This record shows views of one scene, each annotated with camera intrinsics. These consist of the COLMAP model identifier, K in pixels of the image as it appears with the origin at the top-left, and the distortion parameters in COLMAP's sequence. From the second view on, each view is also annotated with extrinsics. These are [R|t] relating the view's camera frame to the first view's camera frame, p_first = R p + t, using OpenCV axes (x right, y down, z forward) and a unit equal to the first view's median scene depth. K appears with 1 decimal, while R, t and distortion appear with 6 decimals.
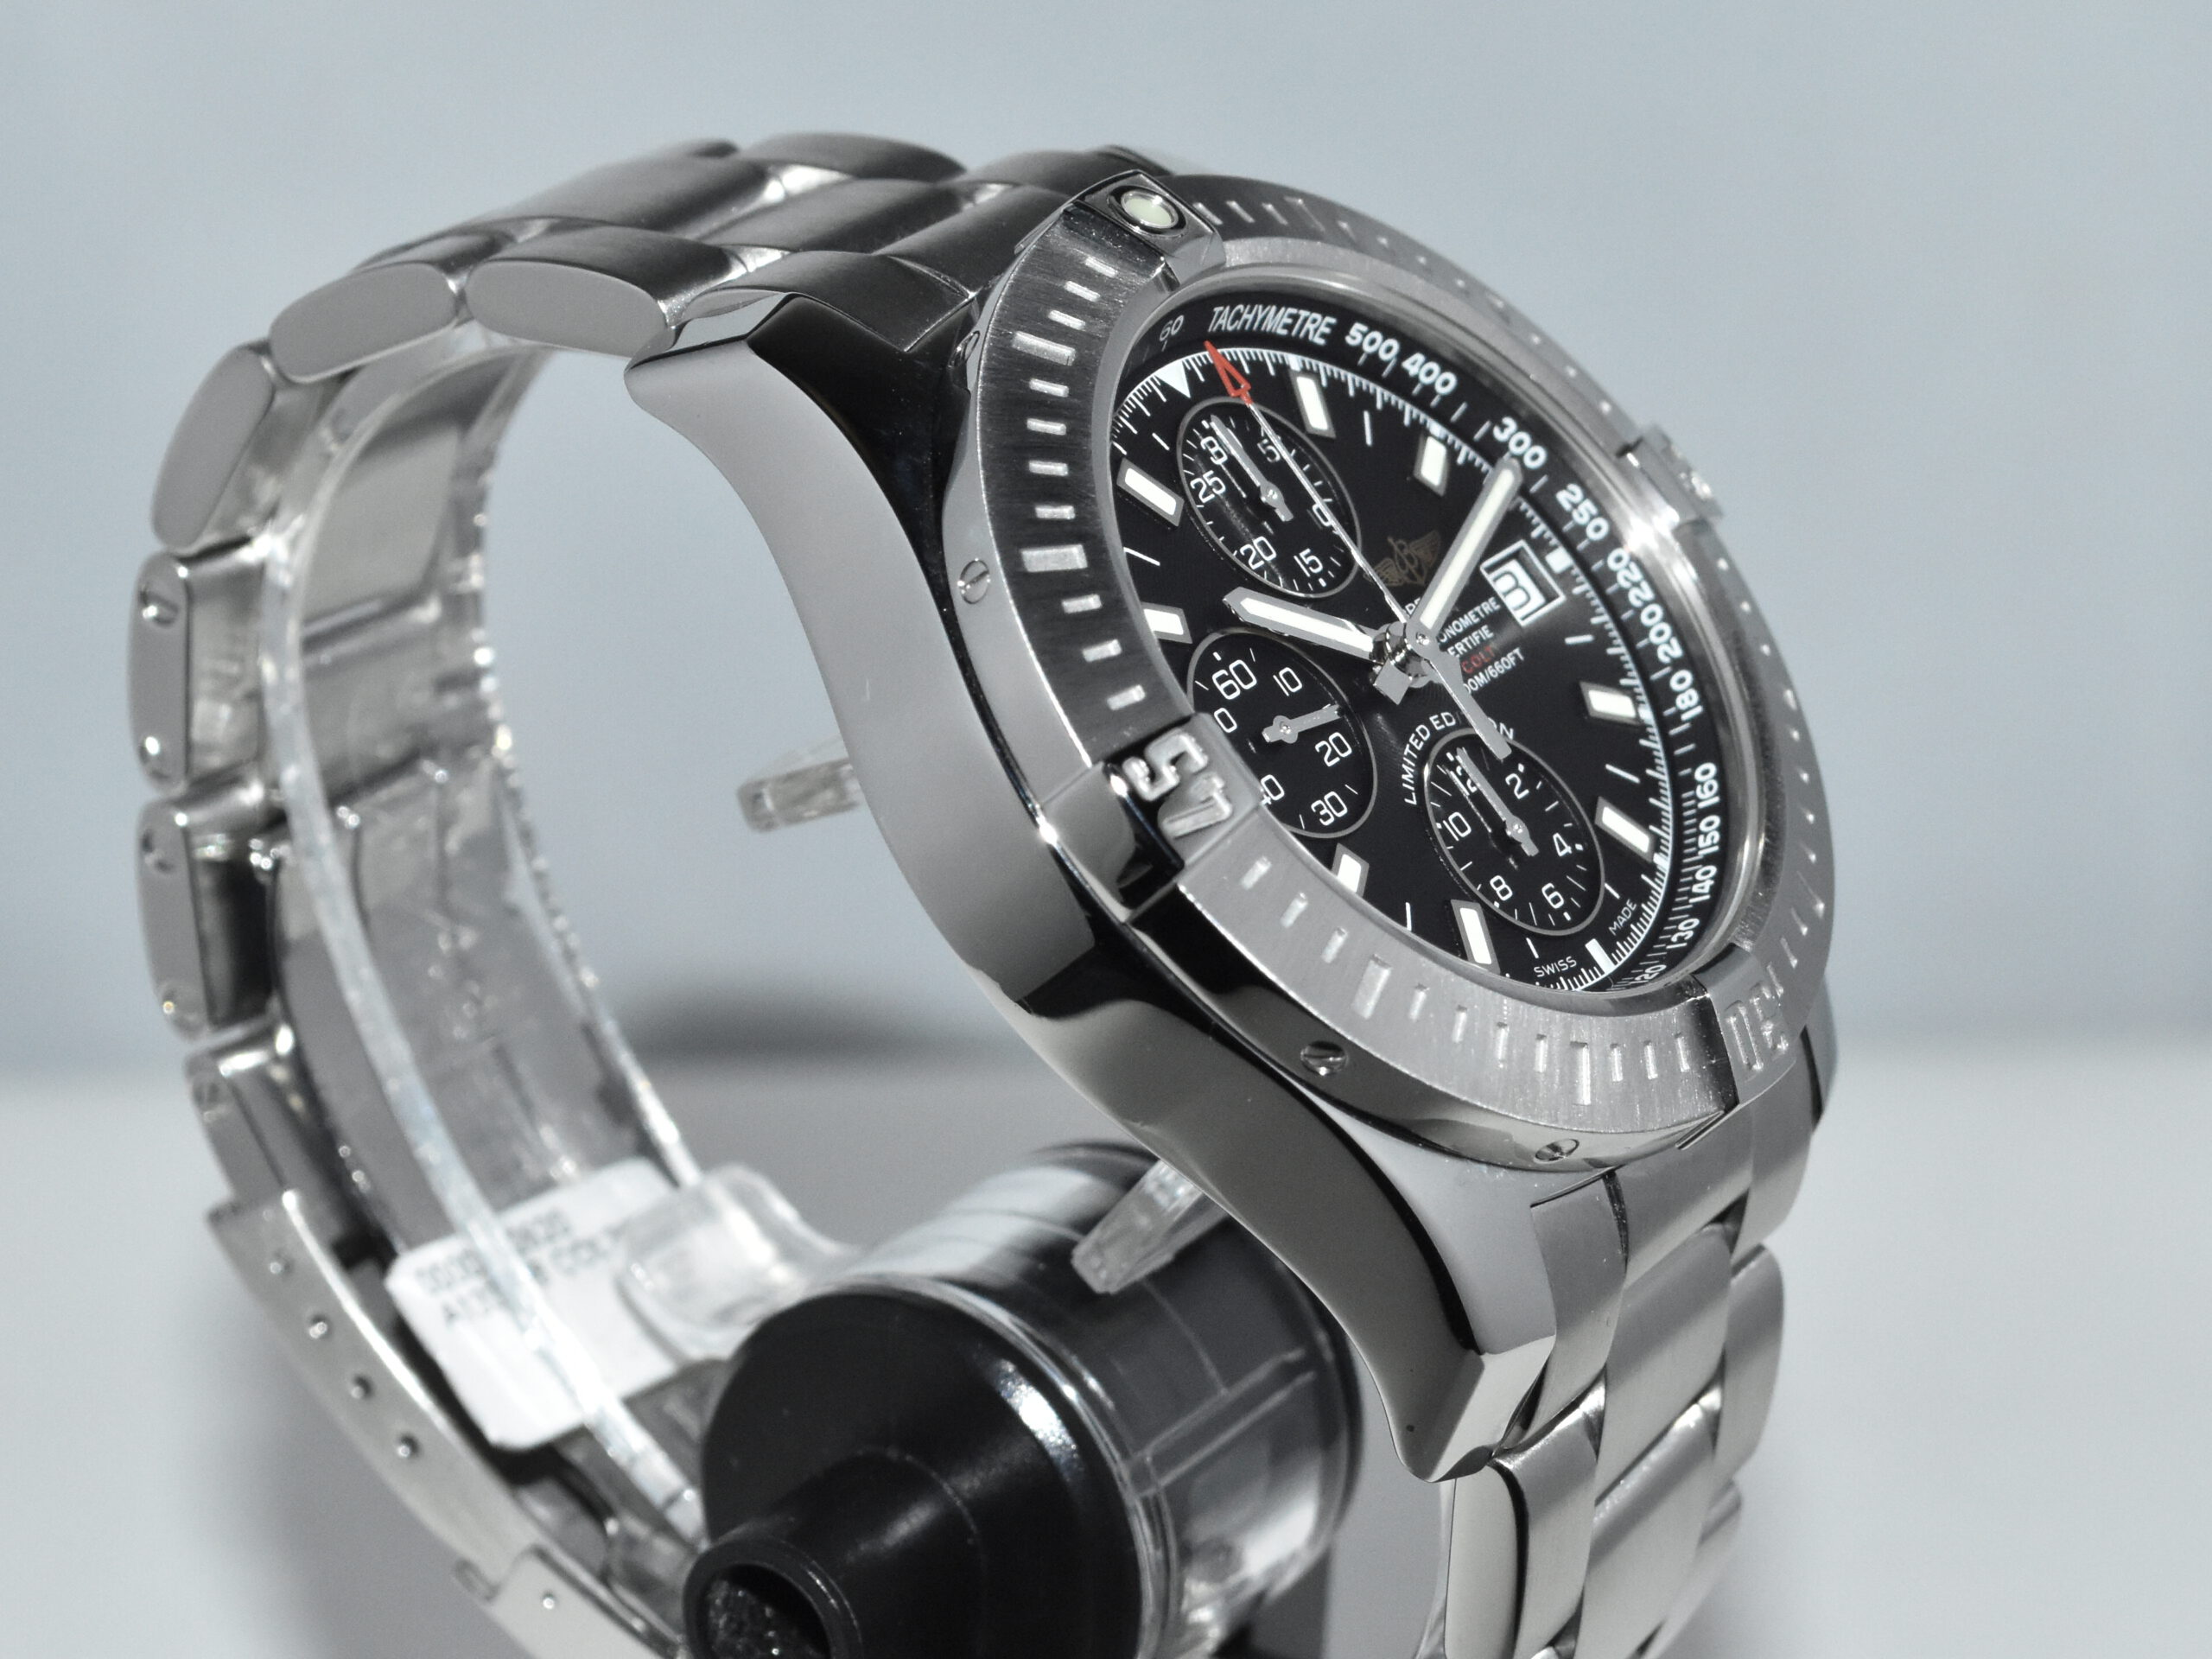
lens RADIAL K [[6646.3, 0, 915.8], [0, 6646.3, 724.6], [0, 0, 1]] dist [0.137173, -3.329226]
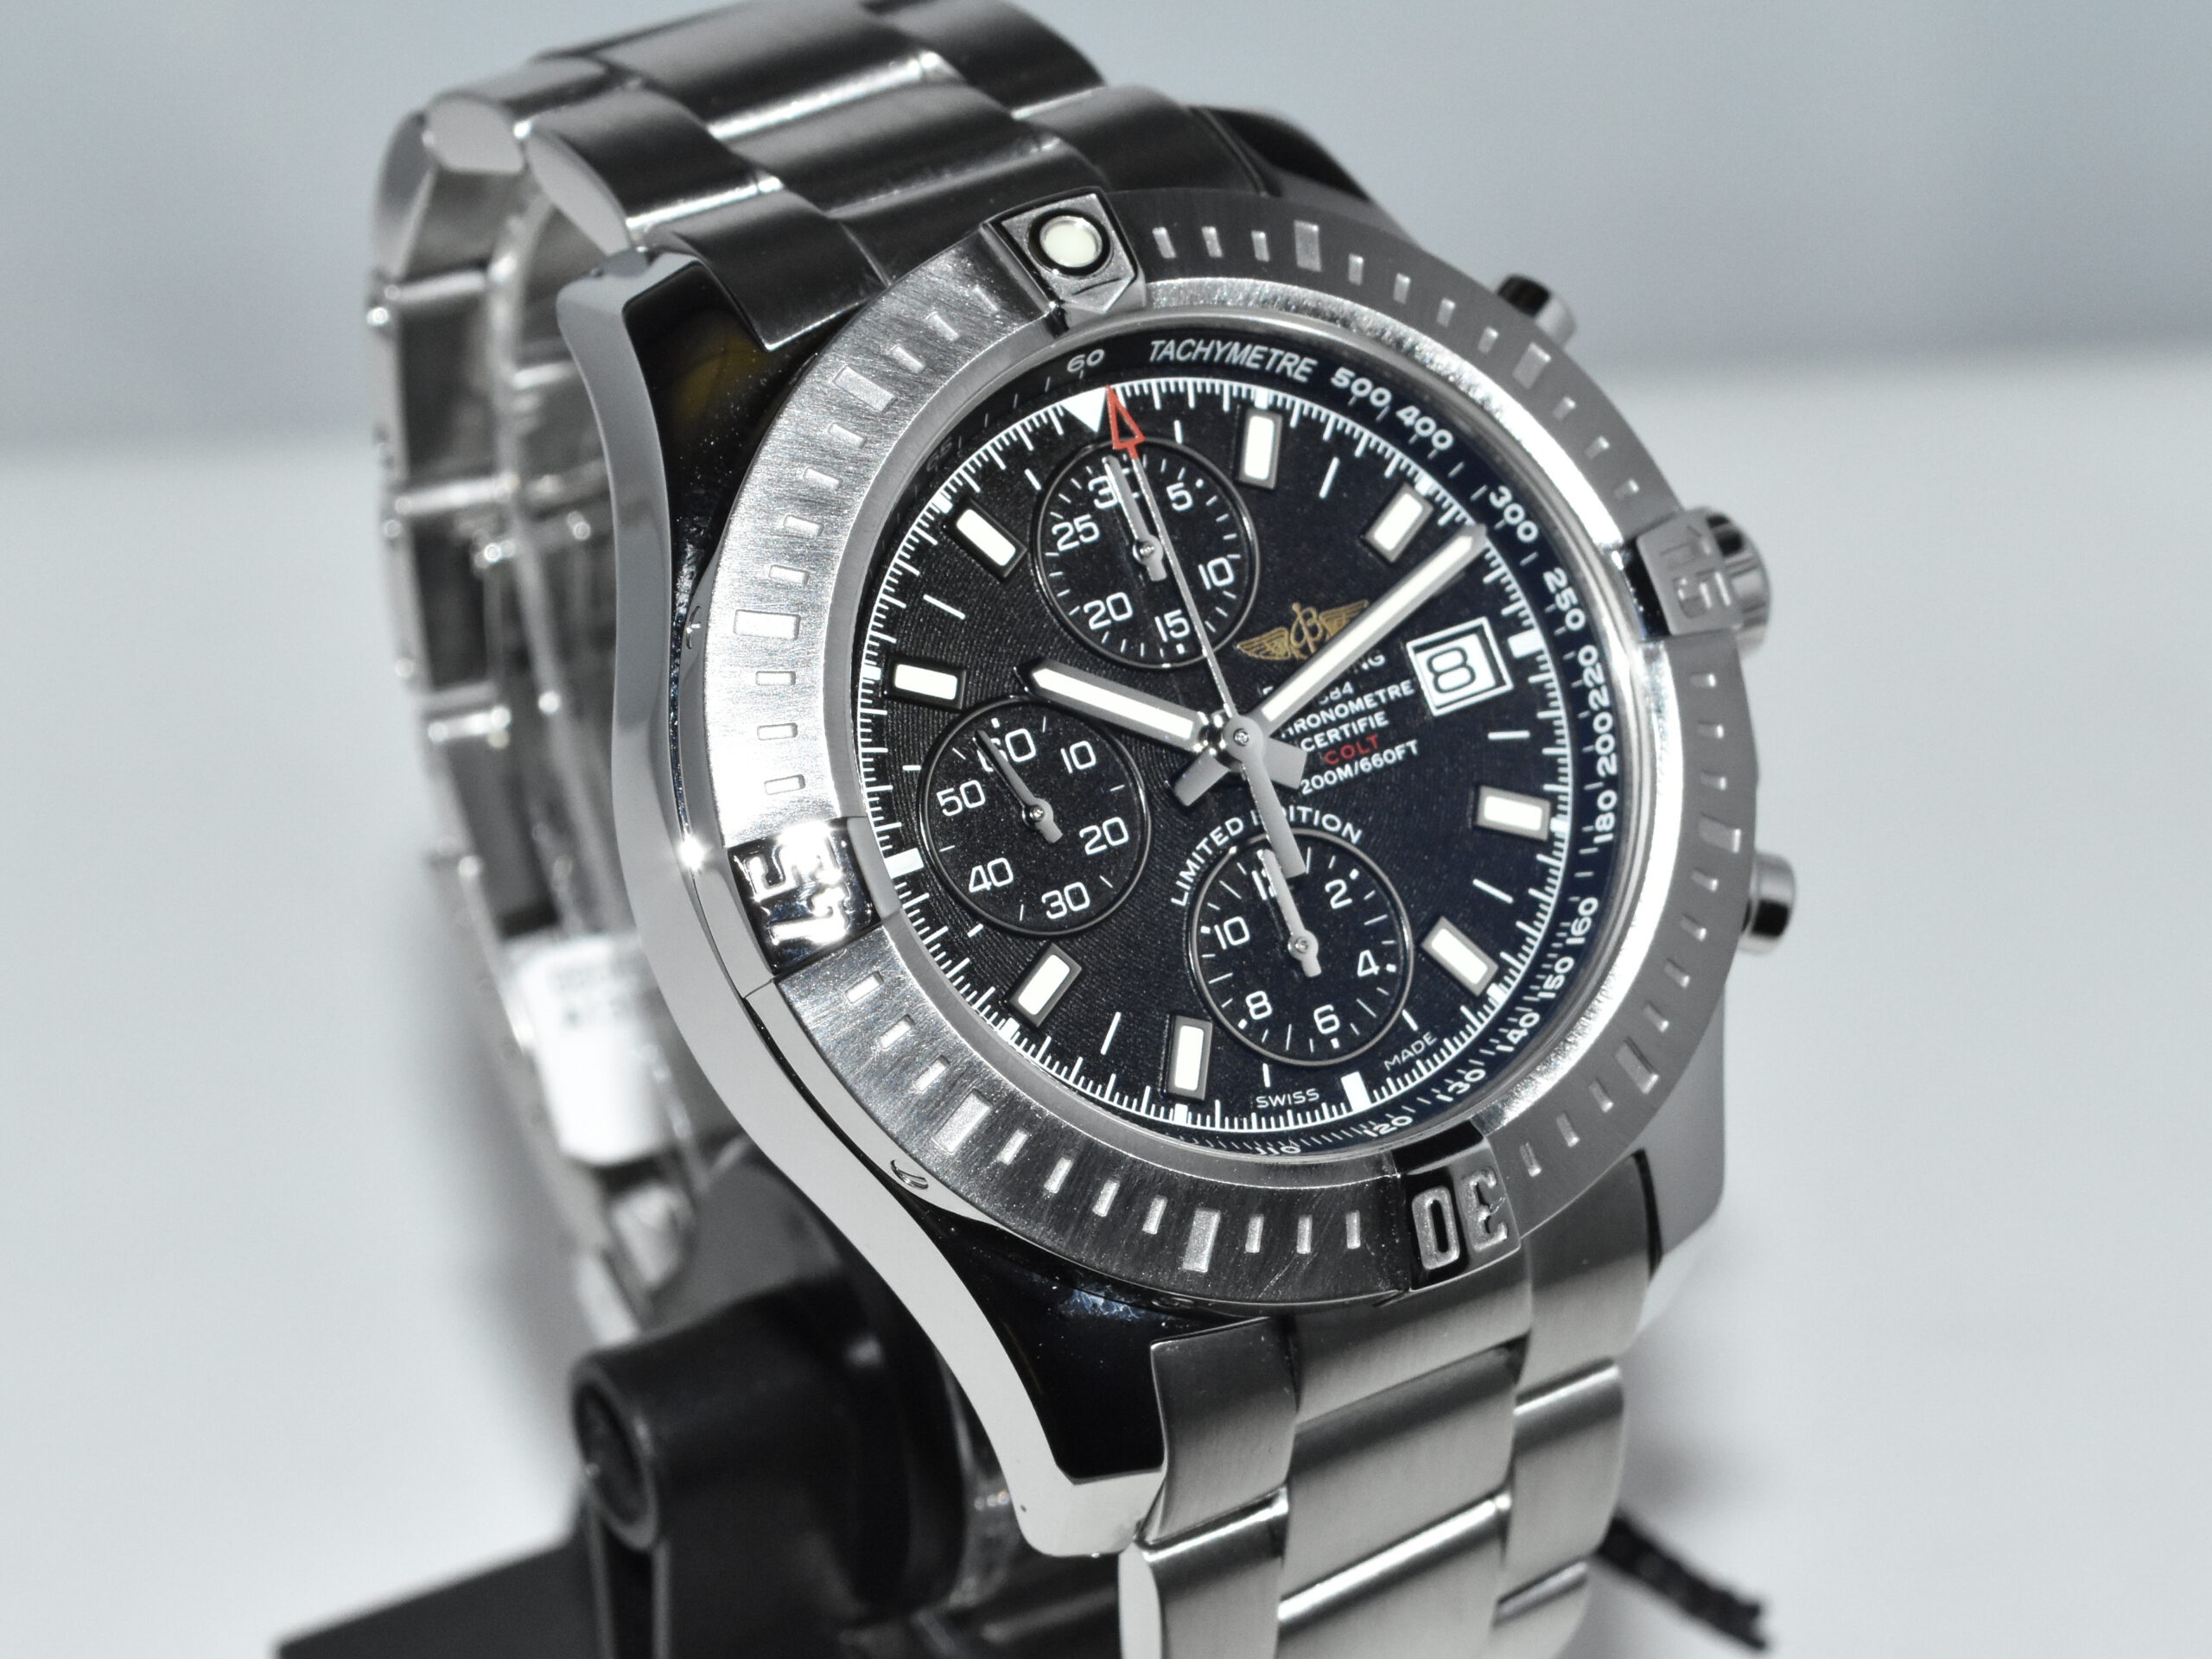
lens RADIAL K [[6646.3, 0, 915.8], [0, 6646.3, 724.6], [0, 0, 1]] dist [0.137173, -3.329226]
pose [[0.894540, 0.250977, -0.369876, 0.381589], [-0.159727, 0.952333, 0.259901, -0.252565], [0.417475, -0.173413, 0.891988, 0.109263]]
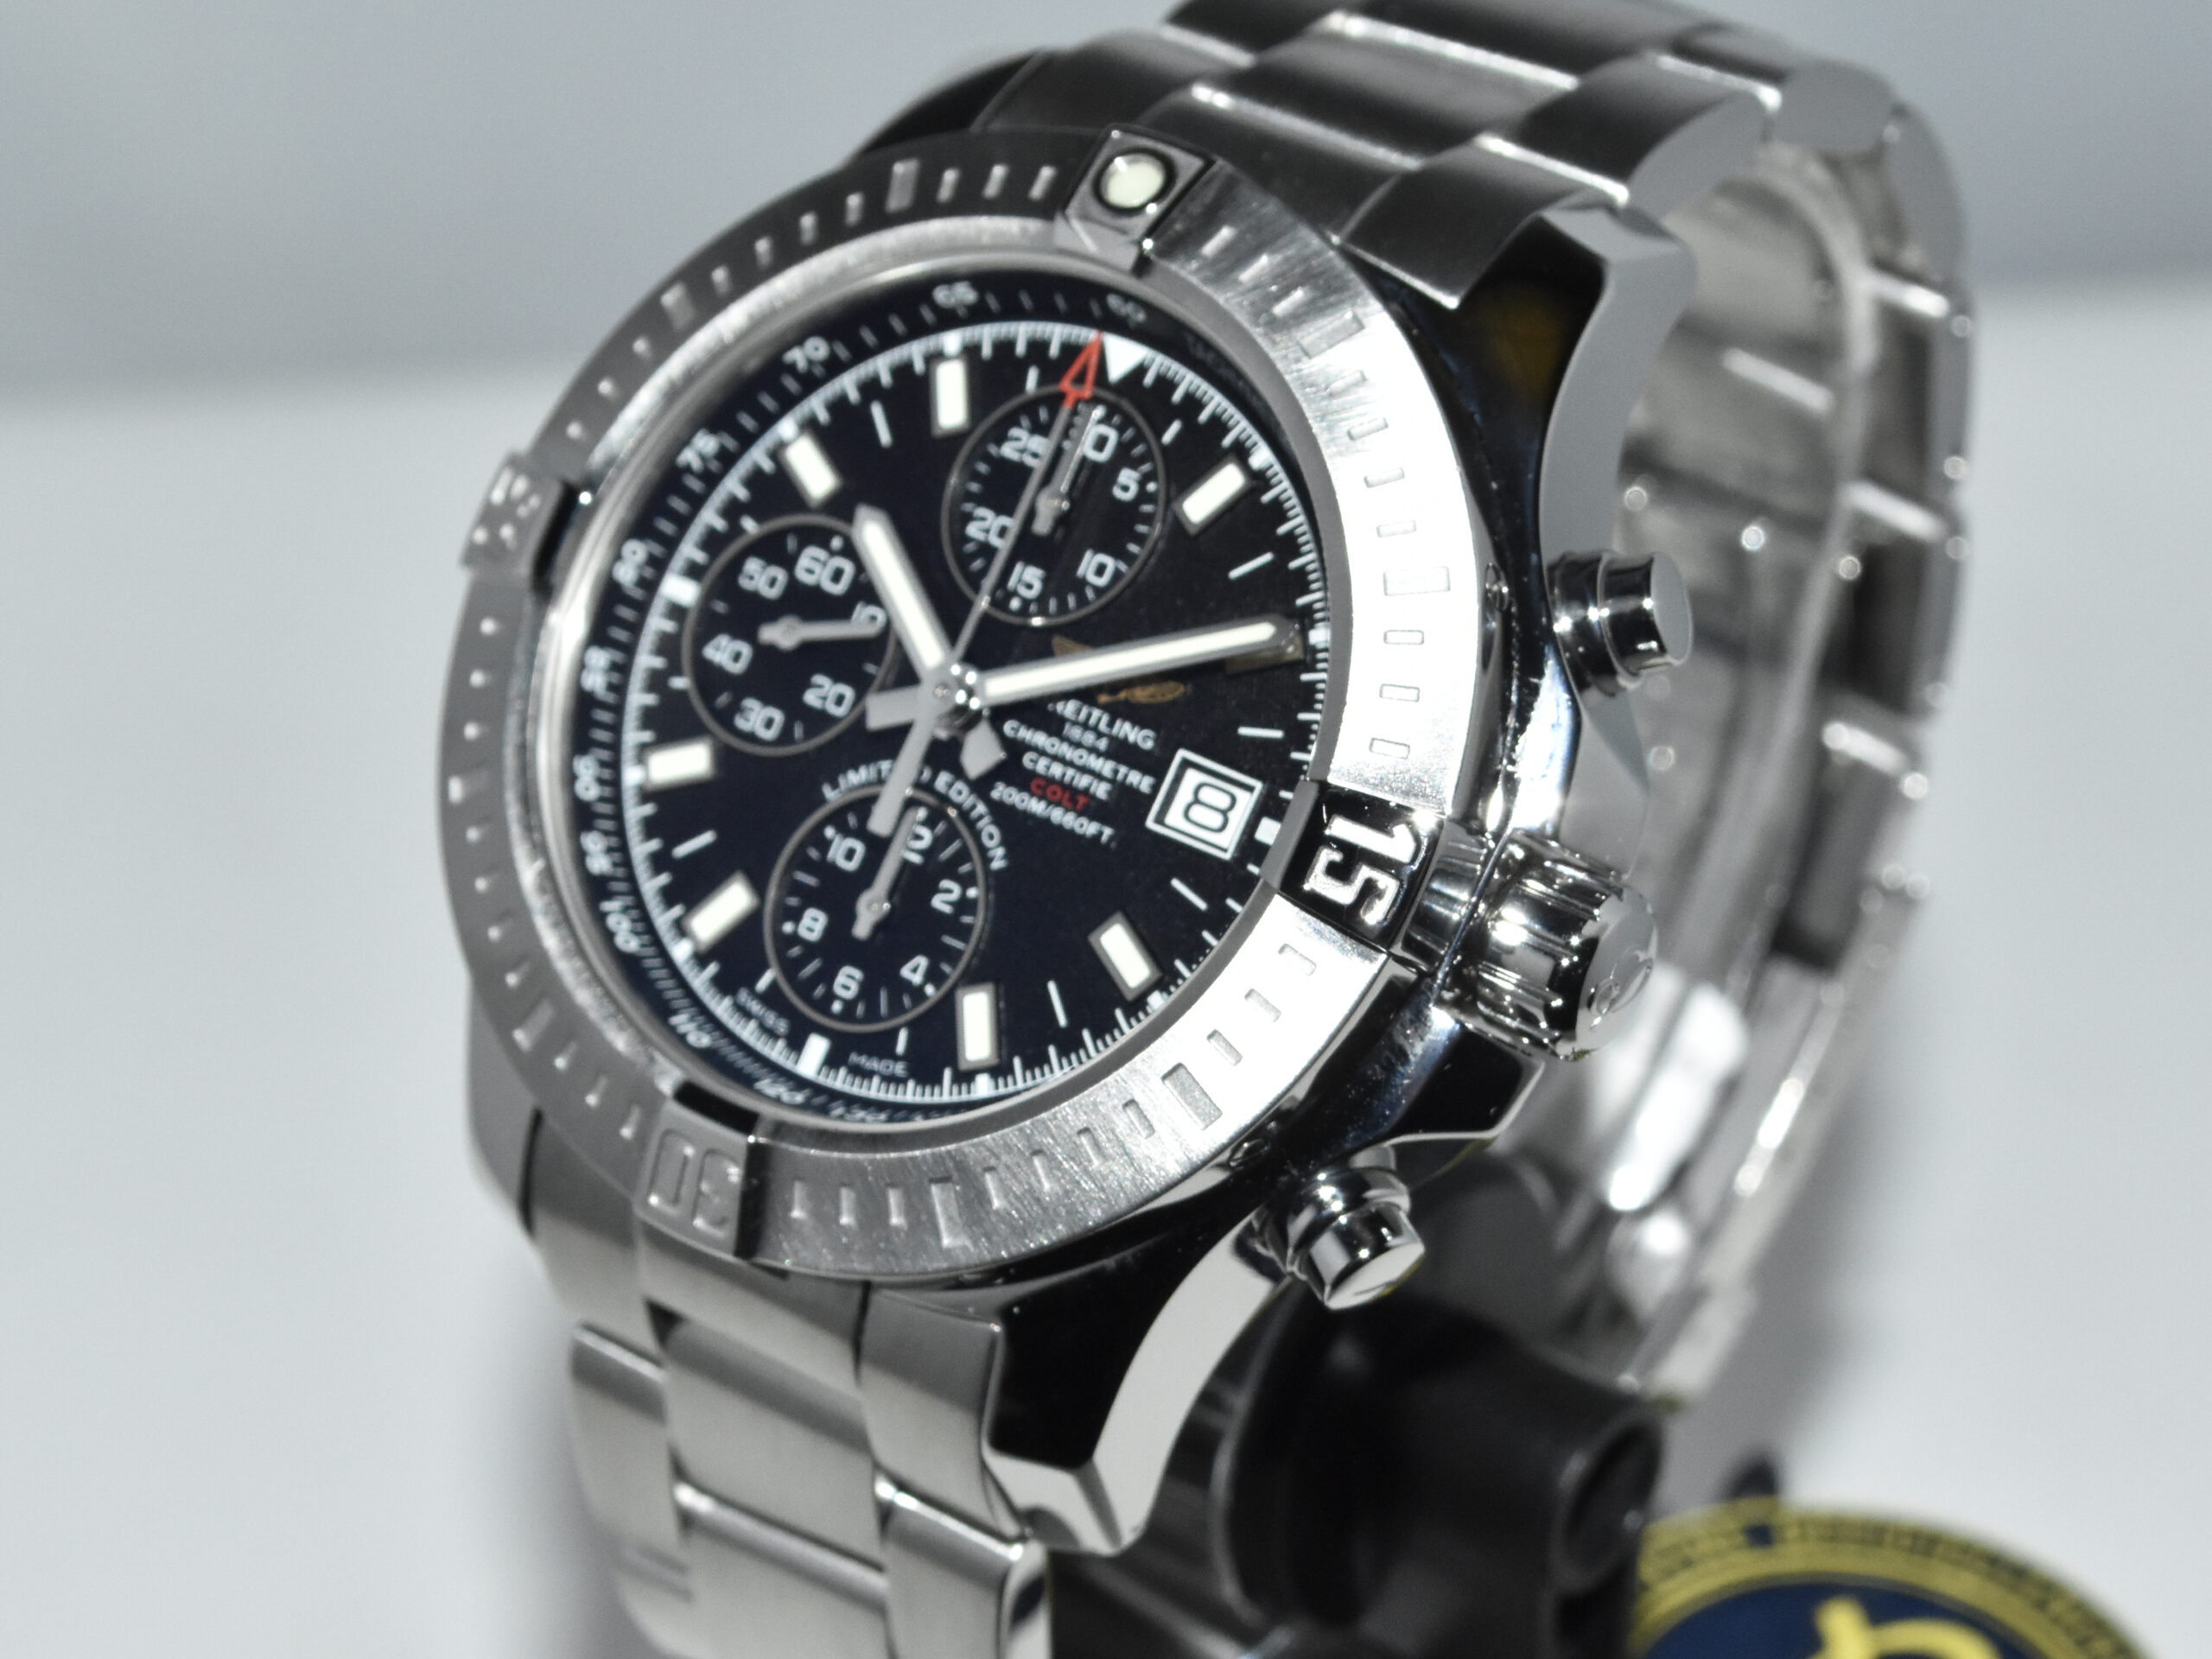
lens RADIAL K [[5252.3, 0, 1106.0], [0, 5252.3, 829.5], [0, 0, 1]] dist [0.031341, 0.156740]
pose [[-0.068744, 0.574848, -0.815368, 0.667853], [-0.356802, 0.749075, 0.558192, -0.406631], [0.931647, 0.329297, 0.153613, 0.889050]]
